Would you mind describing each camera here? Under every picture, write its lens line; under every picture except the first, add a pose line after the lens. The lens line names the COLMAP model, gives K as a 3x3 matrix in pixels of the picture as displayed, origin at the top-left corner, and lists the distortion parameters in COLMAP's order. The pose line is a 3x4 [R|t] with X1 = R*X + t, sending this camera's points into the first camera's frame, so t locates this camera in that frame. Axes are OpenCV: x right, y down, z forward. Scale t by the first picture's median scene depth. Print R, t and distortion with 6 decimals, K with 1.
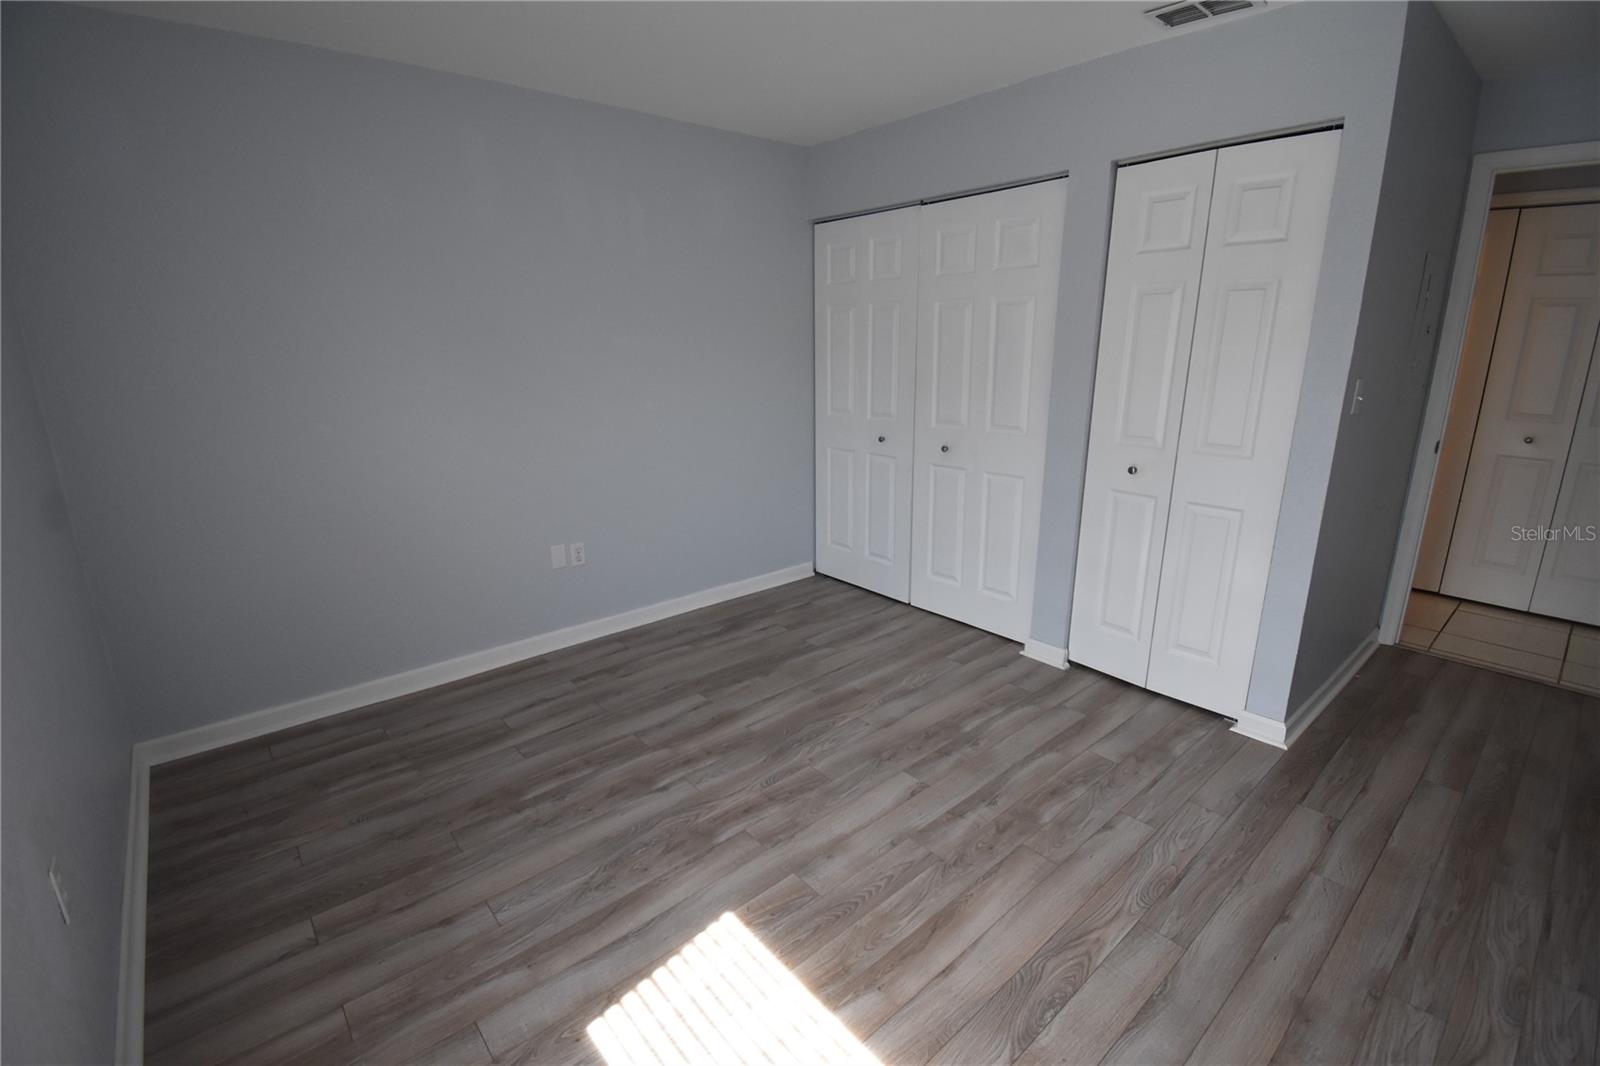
lens RADIAL K [[716.8, 0, 793.6], [0, 716.8, 528.7], [0, 0, 1]] dist [-0.010276, -0.005756]
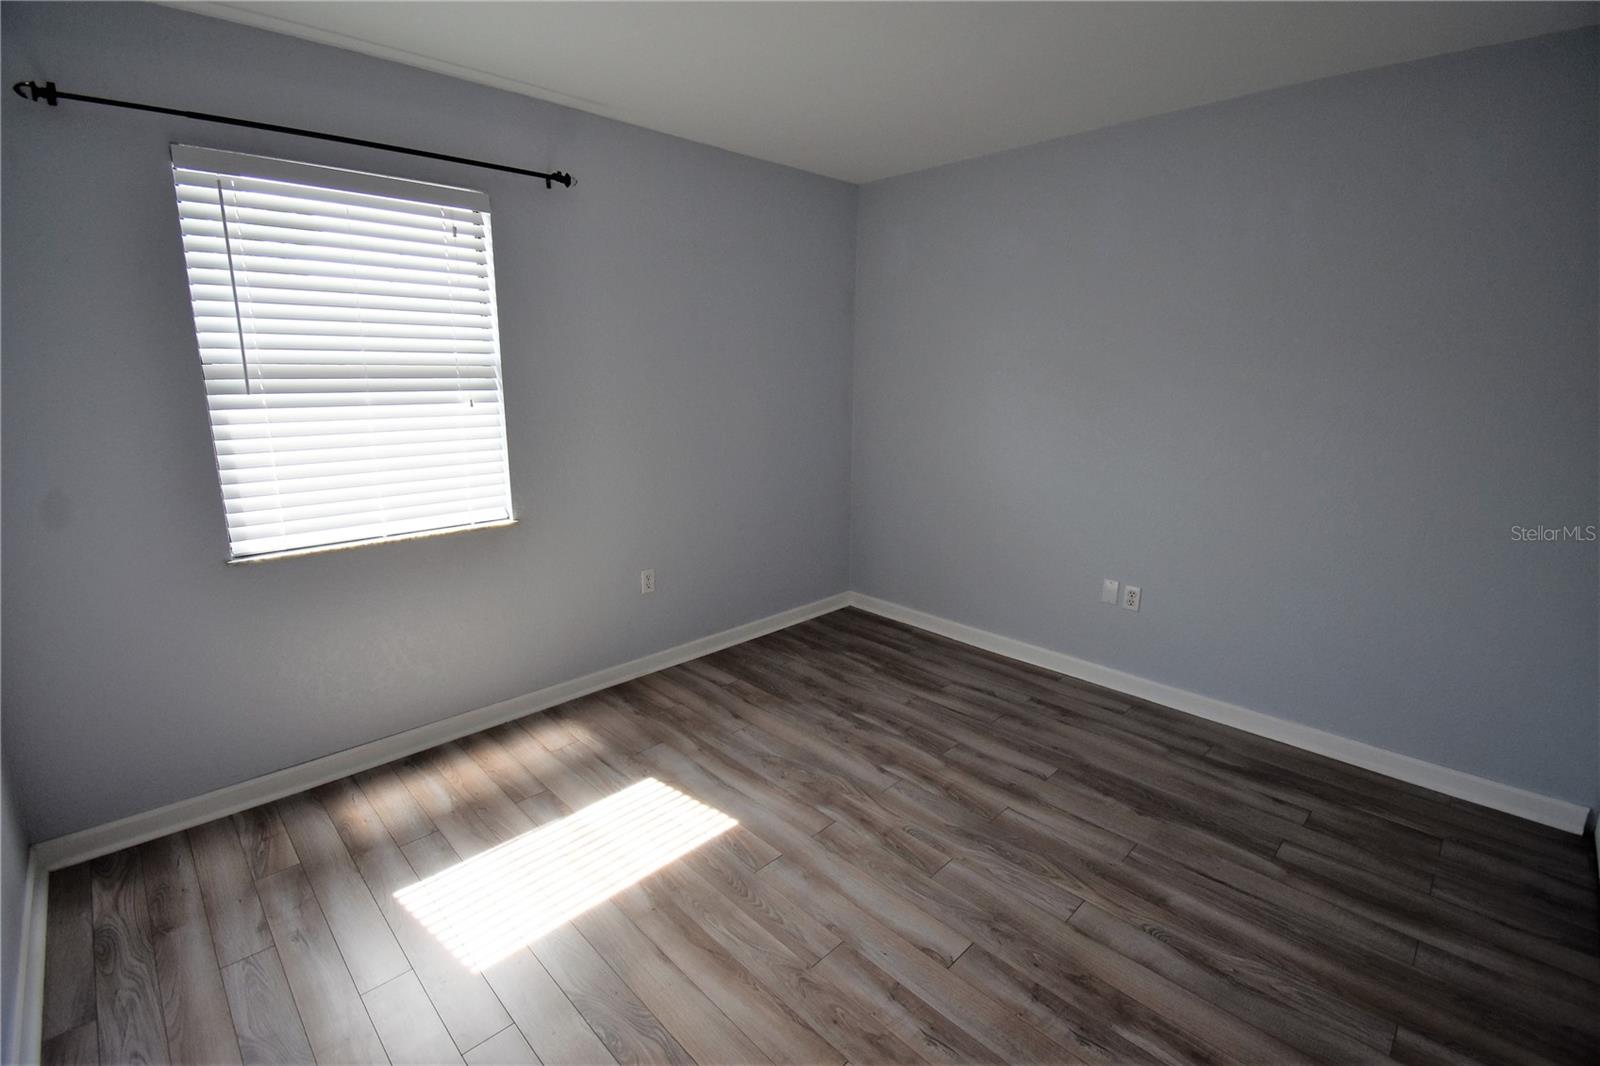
lens RADIAL K [[716.8, 0, 793.3], [0, 716.8, 522.9], [0, 0, 1]] dist [-0.010276, -0.005756]
pose [[0.049839, 0.221099, -0.973977, 0.790002], [-0.260177, 0.944394, 0.201070, -0.181778], [0.964274, 0.243385, 0.104593, 0.647116]]
